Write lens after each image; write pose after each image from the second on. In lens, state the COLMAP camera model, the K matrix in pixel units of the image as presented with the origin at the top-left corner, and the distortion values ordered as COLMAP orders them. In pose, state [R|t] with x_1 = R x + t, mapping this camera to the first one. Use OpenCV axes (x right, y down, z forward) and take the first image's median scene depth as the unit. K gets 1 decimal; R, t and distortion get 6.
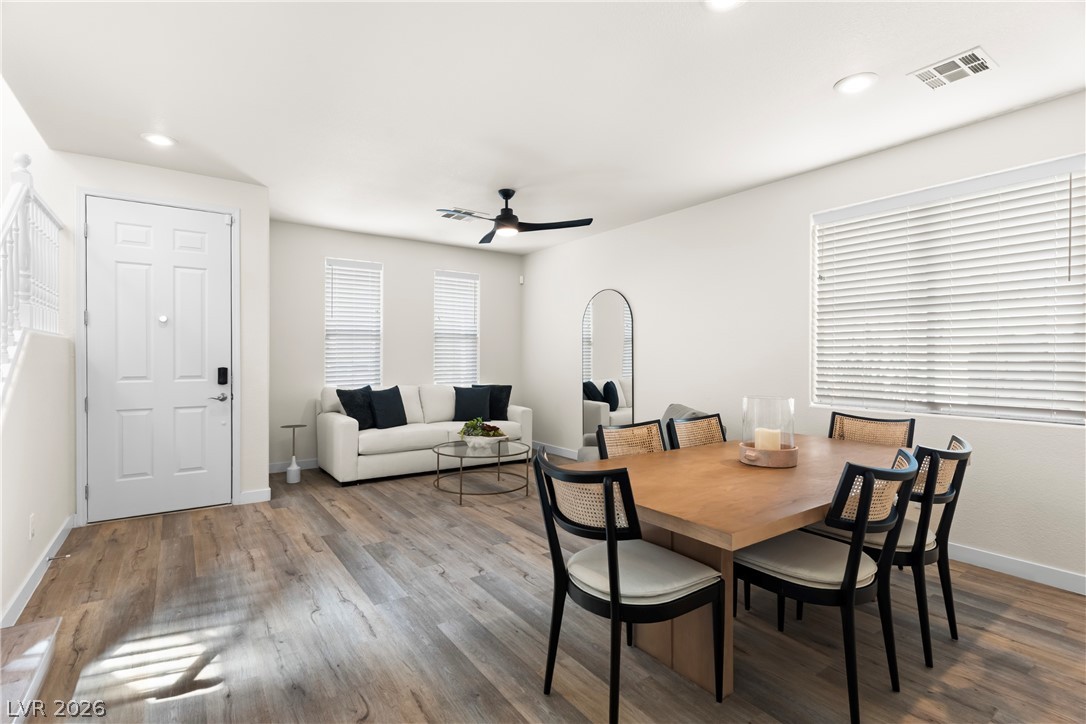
lens RADIAL K [[518.7, 0, 545.9], [0, 518.7, 363.7], [0, 0, 1]] dist [0.001694, 0.000753]
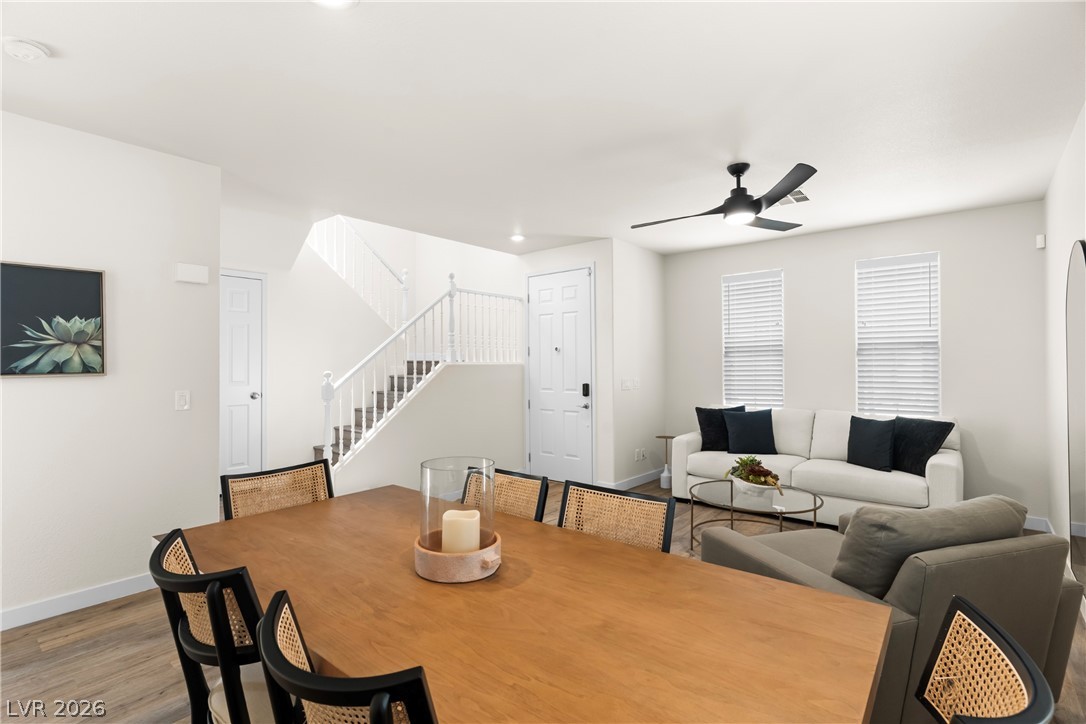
lens RADIAL K [[514.5, 0, 540.8], [0, 514.5, 360.1], [0, 0, 1]] dist [0.001712, 0.000224]
pose [[0.245645, -0.013311, -0.969269, 0.504272], [-0.006549, 0.999860, -0.015391, -0.025463], [0.969338, 0.010129, 0.245523, 0.451573]]
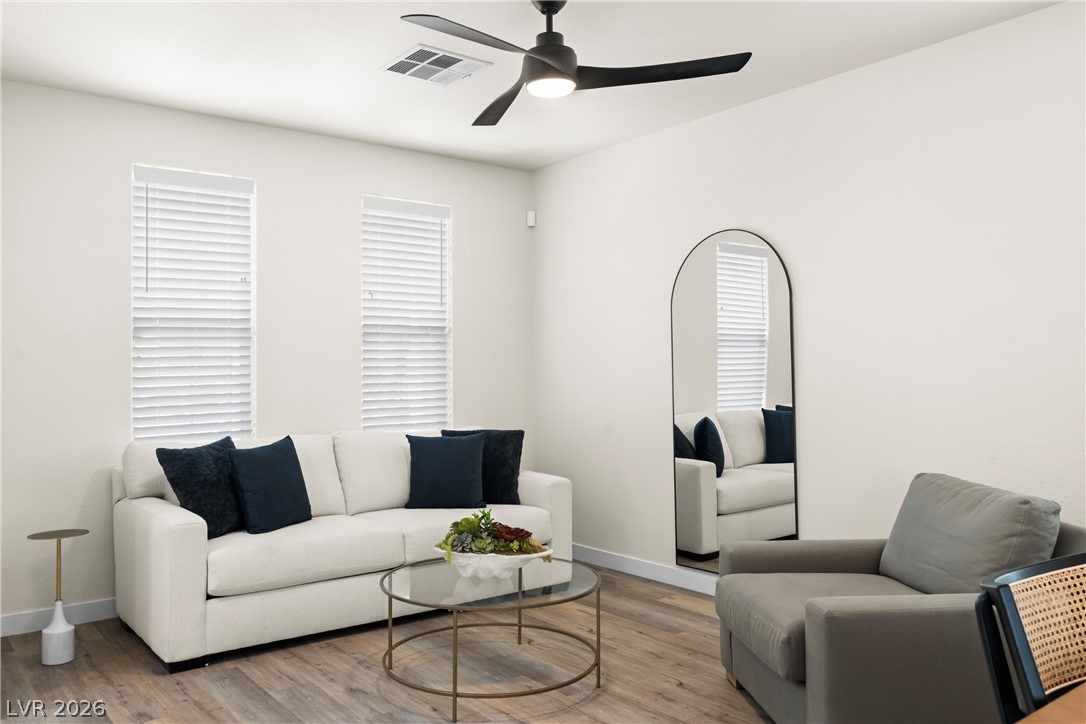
lens RADIAL K [[847.1, 0, 543.0], [0, 847.1, 362.0], [0, 0, 1]] dist [0.006724, 0.003196]
pose [[0.999124, -0.011639, 0.040196, -0.096680], [0.012567, 0.999658, -0.022922, -0.004488], [-0.039916, 0.023407, 0.998929, 0.247289]]
